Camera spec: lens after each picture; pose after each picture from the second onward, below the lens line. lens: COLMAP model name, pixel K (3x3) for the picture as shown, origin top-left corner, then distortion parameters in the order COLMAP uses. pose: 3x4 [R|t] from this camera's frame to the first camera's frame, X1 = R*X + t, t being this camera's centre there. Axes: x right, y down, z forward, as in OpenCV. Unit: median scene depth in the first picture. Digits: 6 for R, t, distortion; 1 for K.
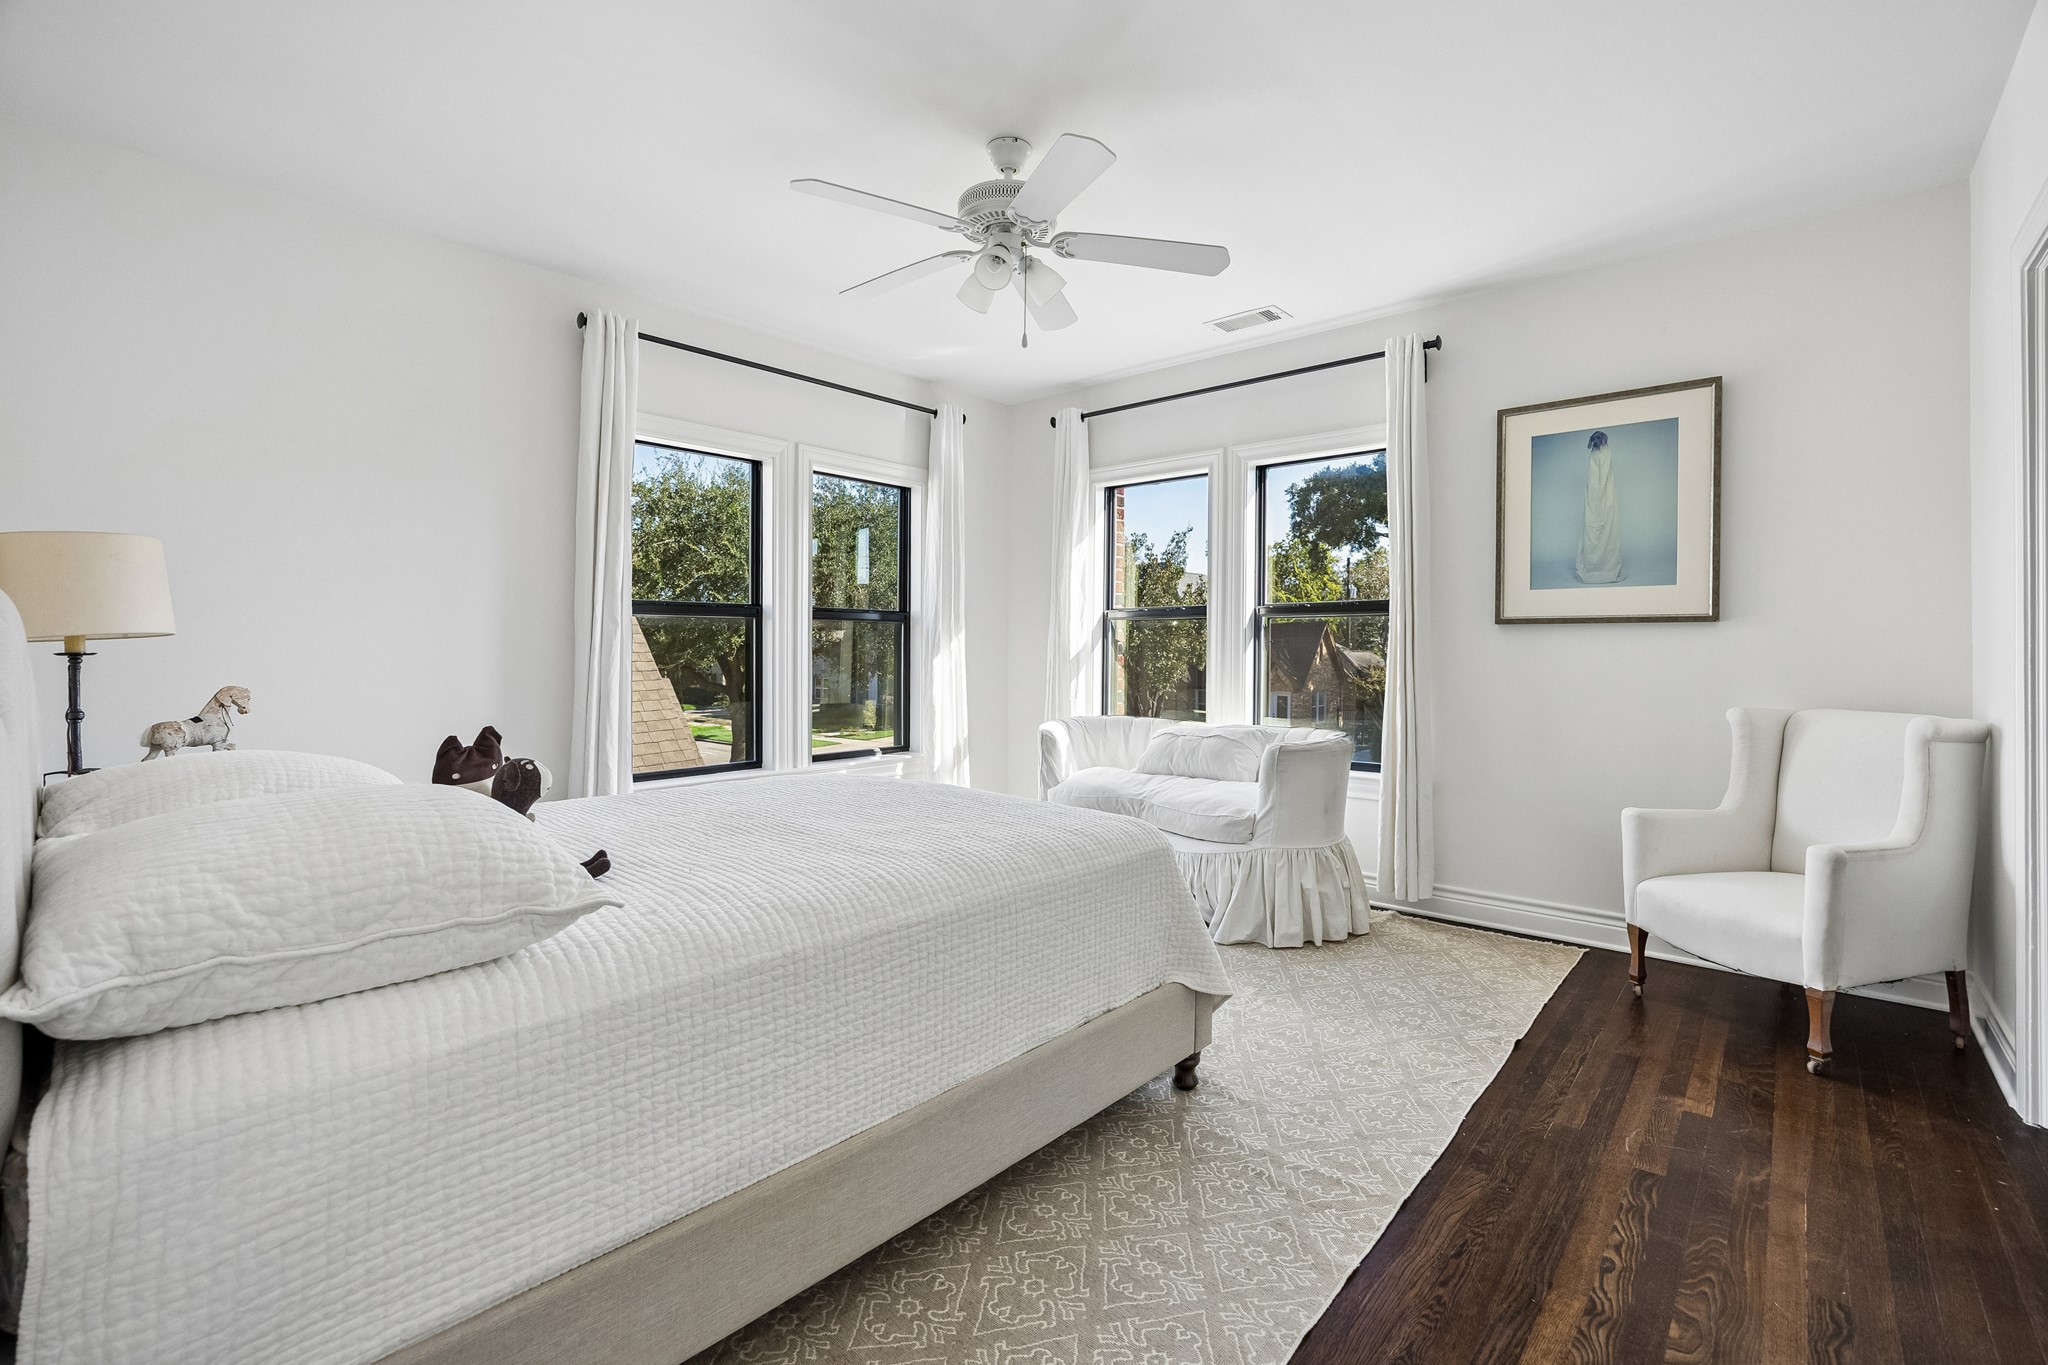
lens RADIAL K [[924.4, 0, 1023.5], [0, 924.4, 670.6], [0, 0, 1]] dist [-0.007696, -0.000698]
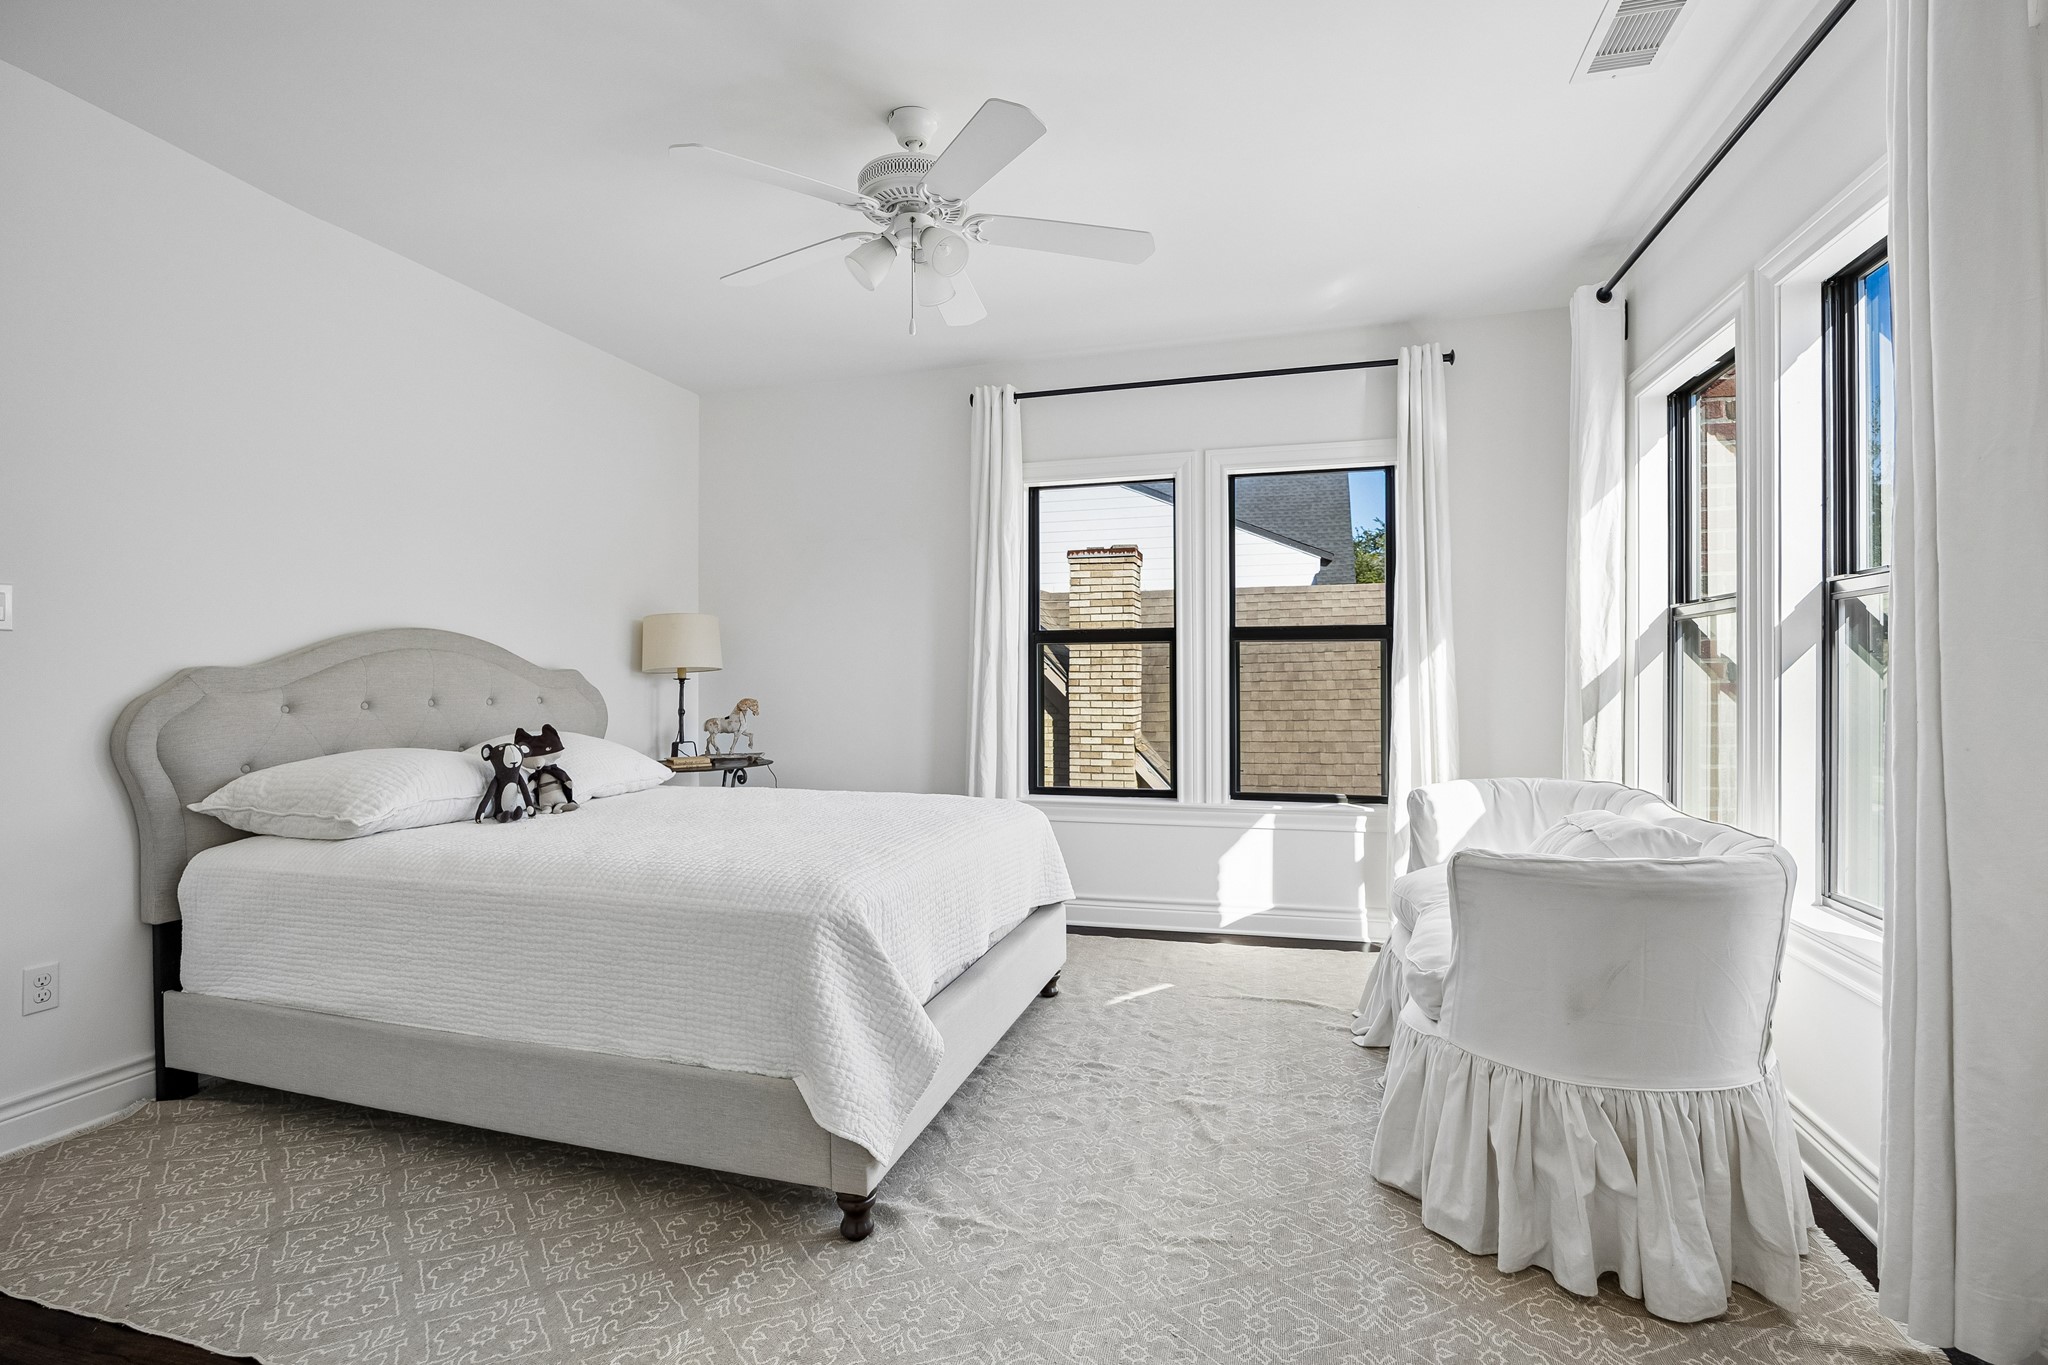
lens RADIAL K [[947.8, 0, 1025.4], [0, 947.8, 676.8], [0, 0, 1]] dist [-0.013550, 0.000015]
pose [[0.413503, -0.001924, -0.910501, 1.006485], [-0.015183, 0.999844, -0.009008, -0.015904], [0.910376, 0.017549, 0.413409, 0.831292]]
